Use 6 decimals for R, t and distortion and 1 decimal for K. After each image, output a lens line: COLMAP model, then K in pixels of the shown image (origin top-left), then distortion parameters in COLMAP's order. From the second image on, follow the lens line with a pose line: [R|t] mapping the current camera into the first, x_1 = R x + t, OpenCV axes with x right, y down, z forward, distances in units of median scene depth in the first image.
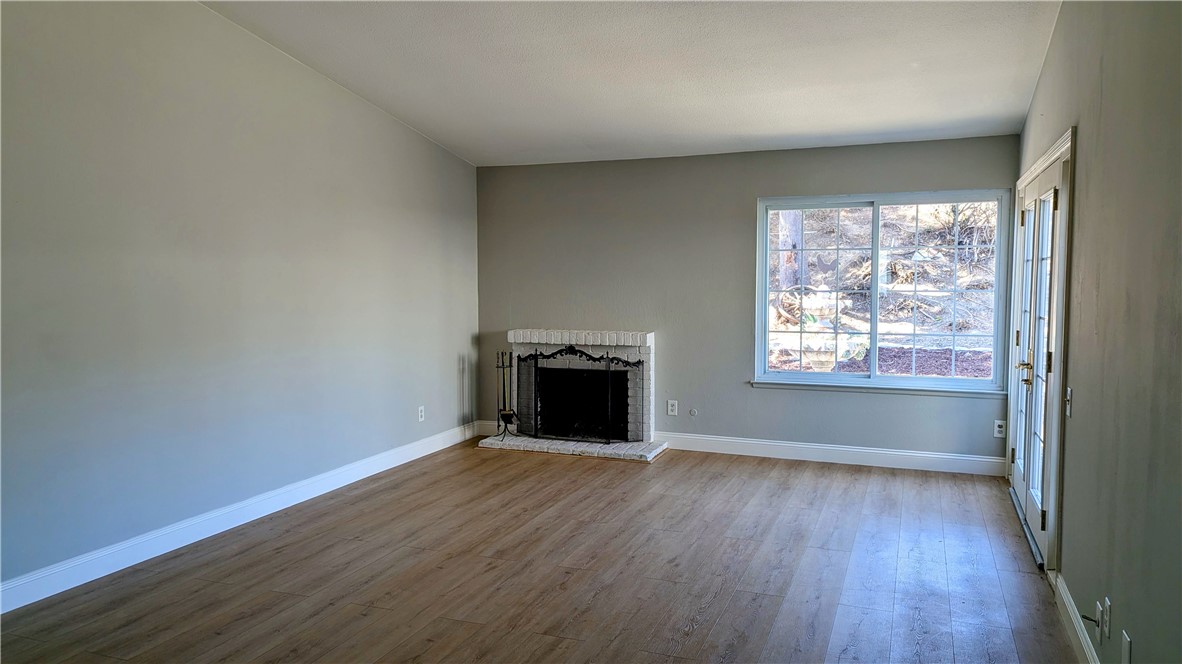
lens RADIAL K [[854.8, 0, 591.0], [0, 854.8, 332.0], [0, 0, 1]] dist [0.100114, -0.087526]
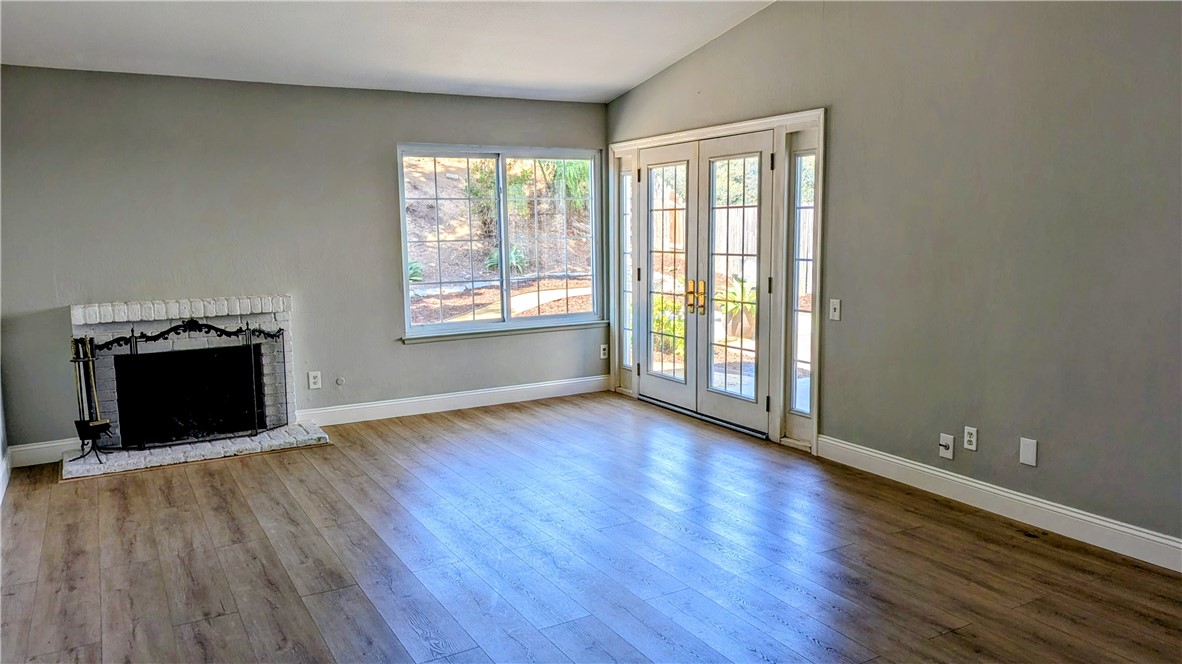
lens RADIAL K [[854.8, 0, 591.0], [0, 854.8, 332.0], [0, 0, 1]] dist [0.100114, -0.087526]
pose [[0.632955, -0.105340, 0.766989, -0.400373], [0.071281, 0.994421, 0.077751, -0.008028], [-0.770900, 0.005458, 0.636932, 0.233384]]
